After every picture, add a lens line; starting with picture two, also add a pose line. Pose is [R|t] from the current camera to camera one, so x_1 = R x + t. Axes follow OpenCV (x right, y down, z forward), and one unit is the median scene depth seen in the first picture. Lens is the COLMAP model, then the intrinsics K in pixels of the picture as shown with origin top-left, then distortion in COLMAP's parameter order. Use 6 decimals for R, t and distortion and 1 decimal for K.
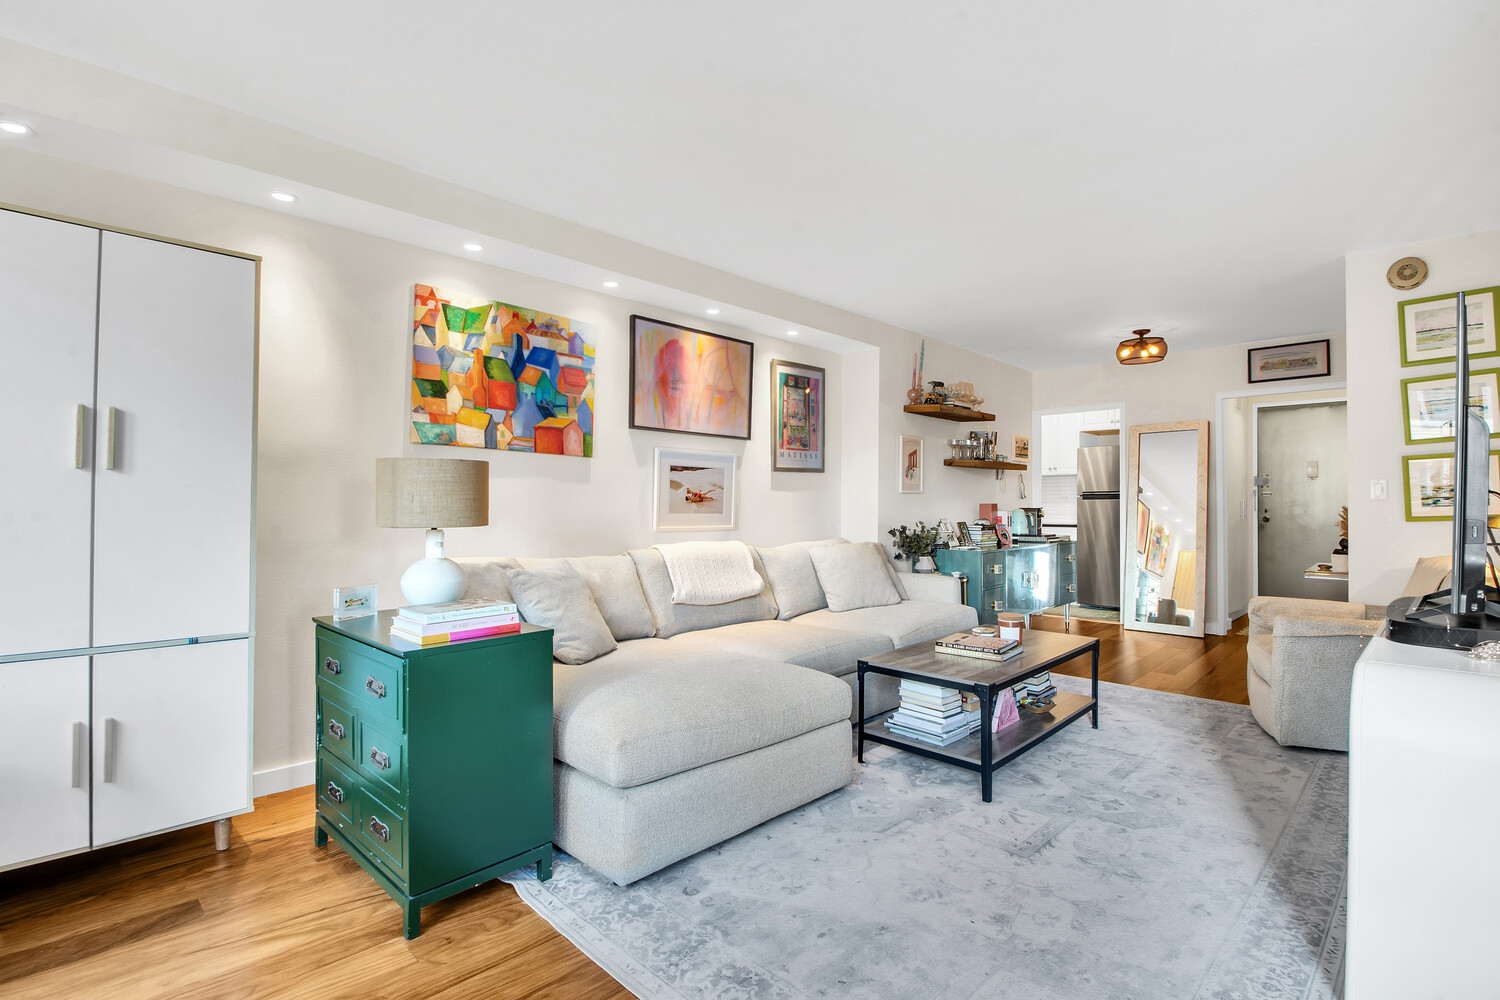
lens RADIAL K [[702.4, 0, 750.0], [0, 702.4, 500.0], [0, 0, 1]] dist [-0.000498, -0.022022]
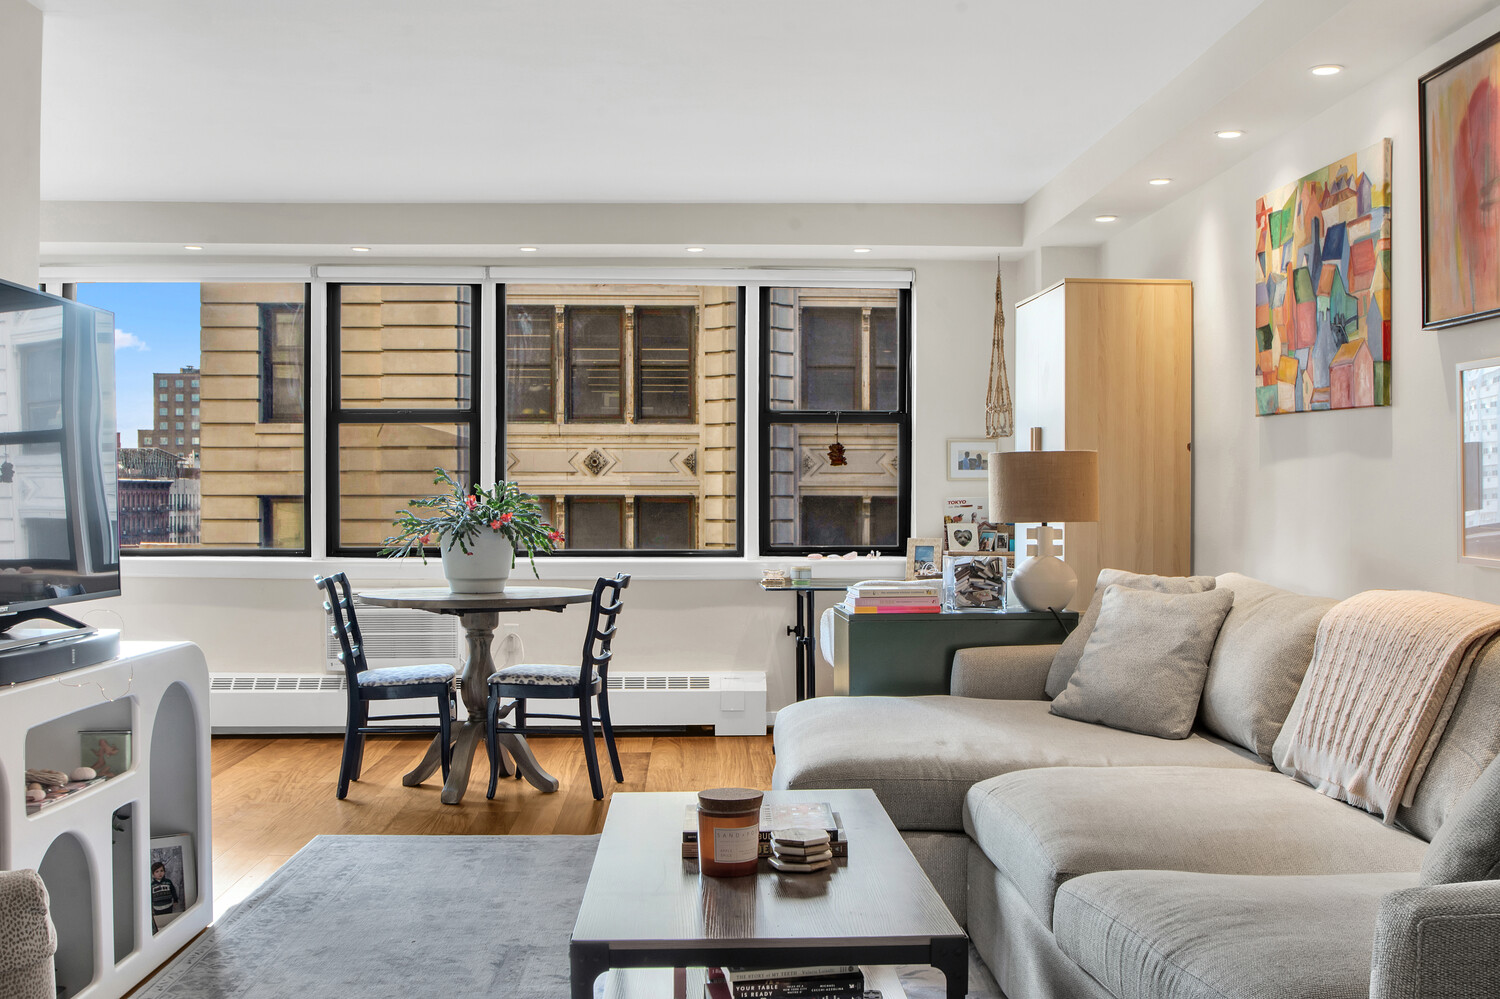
lens RADIAL K [[1515.1, 0, 750.0], [0, 1515.1, 499.5], [0, 0, 1]] dist [-0.043409, -0.009486]
pose [[-0.682235, -0.000784, -0.731133, 1.470571], [0.004035, 0.999980, -0.004838, 0.014071], [0.731122, -0.006251, -0.682218, 2.383080]]
